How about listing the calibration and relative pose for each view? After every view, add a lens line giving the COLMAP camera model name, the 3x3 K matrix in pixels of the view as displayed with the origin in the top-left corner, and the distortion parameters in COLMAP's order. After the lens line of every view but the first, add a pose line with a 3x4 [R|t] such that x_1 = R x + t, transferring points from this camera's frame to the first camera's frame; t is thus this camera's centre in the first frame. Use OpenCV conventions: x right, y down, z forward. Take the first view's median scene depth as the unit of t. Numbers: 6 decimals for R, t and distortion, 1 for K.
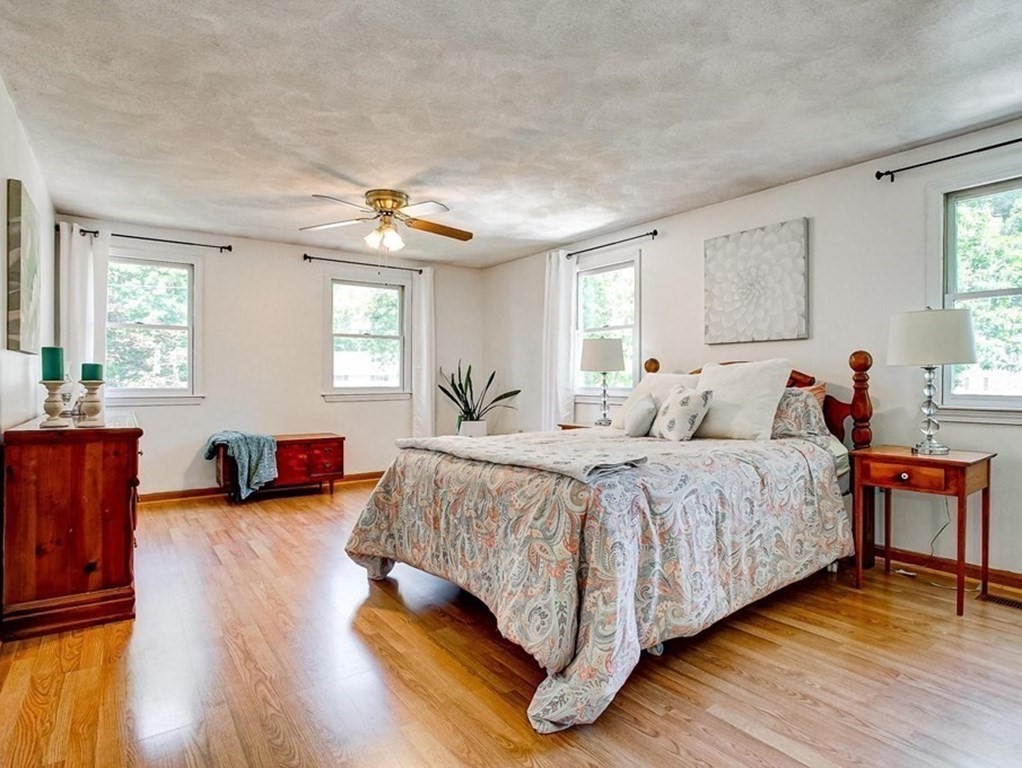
lens RADIAL K [[571.7, 0, 561.2], [0, 571.7, 385.5], [0, 0, 1]] dist [-0.070686, 0.032800]
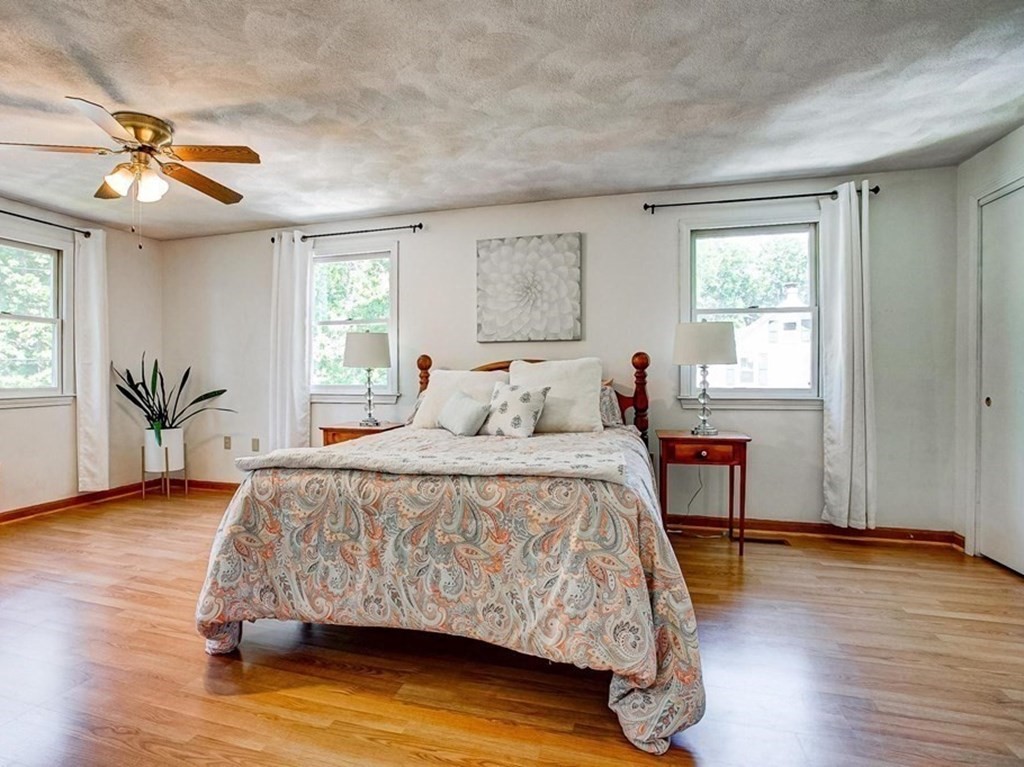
lens RADIAL K [[558.8, 0, 494.8], [0, 558.8, 382.9], [0, 0, 1]] dist [-0.090872, 0.053873]
pose [[0.825729, -0.008802, 0.563998, -0.349389], [0.008197, 0.999960, 0.003606, -0.002629], [-0.564007, 0.001646, 0.825768, 0.185218]]
